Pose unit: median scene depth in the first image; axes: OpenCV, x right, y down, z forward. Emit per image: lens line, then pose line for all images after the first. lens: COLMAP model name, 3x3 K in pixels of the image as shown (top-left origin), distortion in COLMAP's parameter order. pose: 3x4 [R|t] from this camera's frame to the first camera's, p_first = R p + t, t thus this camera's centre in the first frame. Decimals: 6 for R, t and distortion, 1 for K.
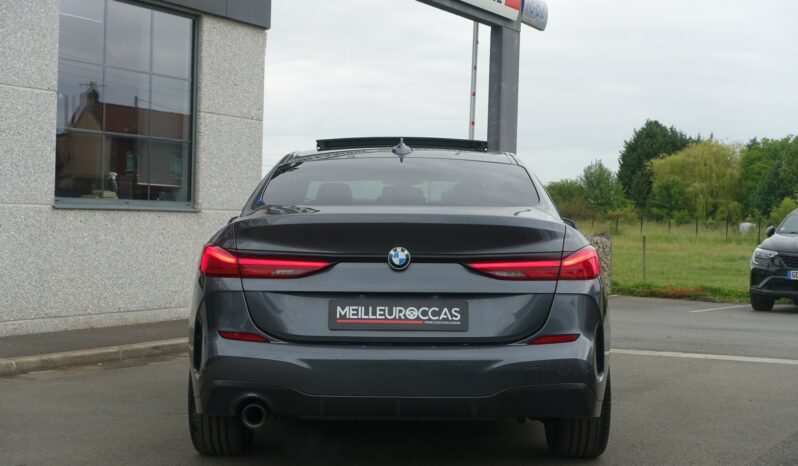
lens RADIAL K [[1230.3, 0, 397.9], [0, 1230.3, 230.4], [0, 0, 1]] dist [-0.054468, 0.000000]
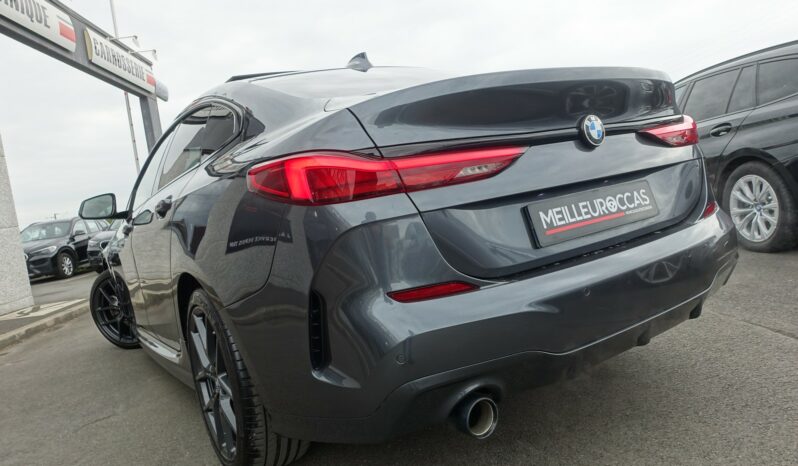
lens RADIAL K [[543.8, 0, 400.2], [0, 543.8, 236.6], [0, 0, 1]] dist [-0.003914, 0.001057]
pose [[0.808382, -0.186397, 0.558368, -0.276604], [0.168405, 0.982128, 0.084049, 0.037551], [-0.564055, 0.026089, 0.825325, 0.801859]]
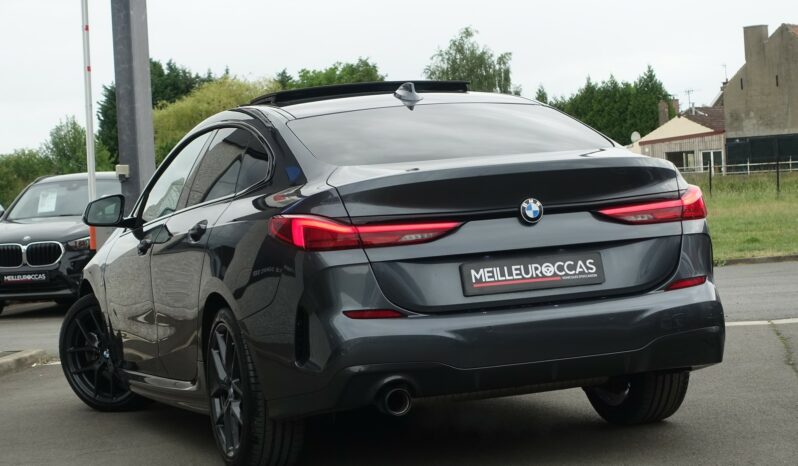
lens RADIAL K [[1869.4, 0, 398.5], [0, 1869.4, 235.0], [0, 0, 1]] dist [-0.149643, 0.000000]
pose [[0.931288, -0.086096, 0.353964, -0.580943], [0.083853, 0.996242, 0.021700, 0.002231], [-0.354502, 0.009472, 0.935007, -0.259355]]
